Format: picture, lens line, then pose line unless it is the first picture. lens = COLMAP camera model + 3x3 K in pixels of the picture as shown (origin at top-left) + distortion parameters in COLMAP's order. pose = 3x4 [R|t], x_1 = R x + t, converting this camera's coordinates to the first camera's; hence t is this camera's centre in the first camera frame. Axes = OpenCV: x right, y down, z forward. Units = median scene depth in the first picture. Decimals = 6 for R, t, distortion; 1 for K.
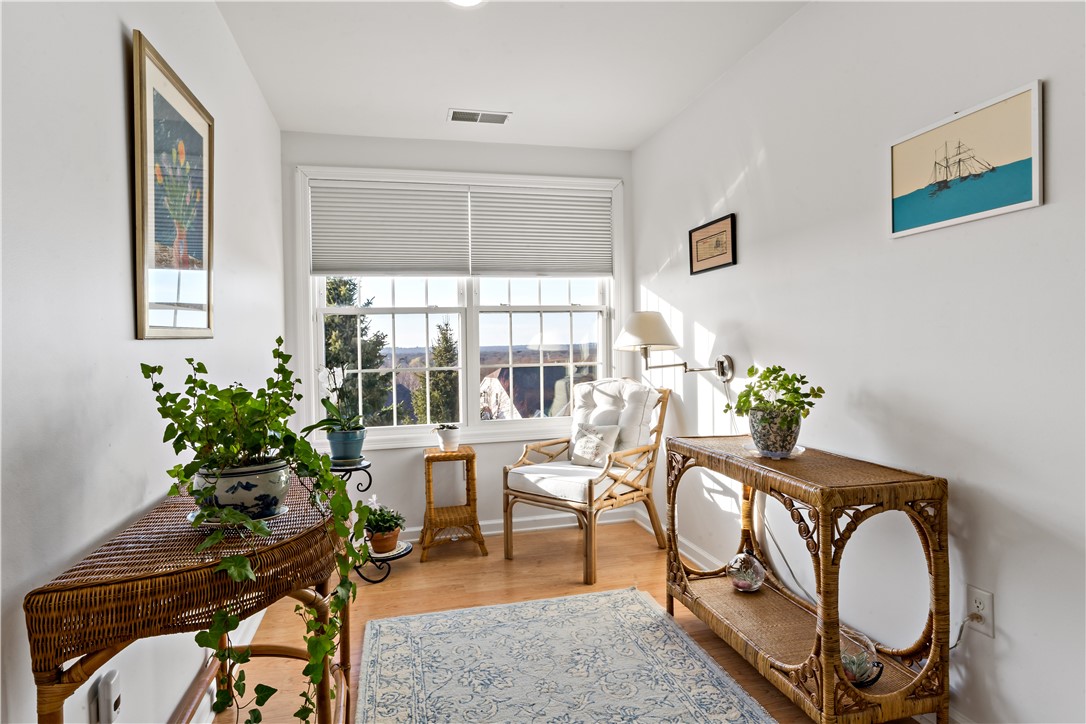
lens RADIAL K [[616.4, 0, 540.7], [0, 616.4, 355.3], [0, 0, 1]] dist [-0.004091, 0.003941]
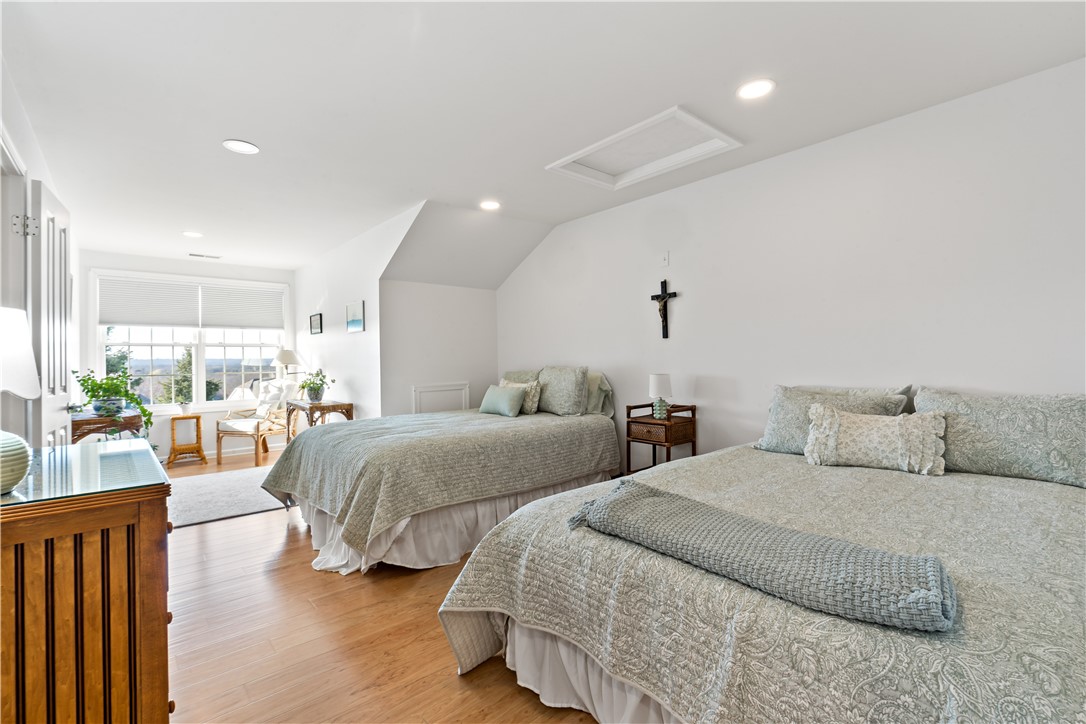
lens RADIAL K [[492.5, 0, 544.6], [0, 492.5, 361.9], [0, 0, 1]] dist [-0.001885, 0.001122]
pose [[0.892737, 0.010029, 0.450467, 0.173262], [-0.004314, 0.999897, -0.013712, -0.002640], [-0.450558, 0.010298, 0.892688, -0.972969]]
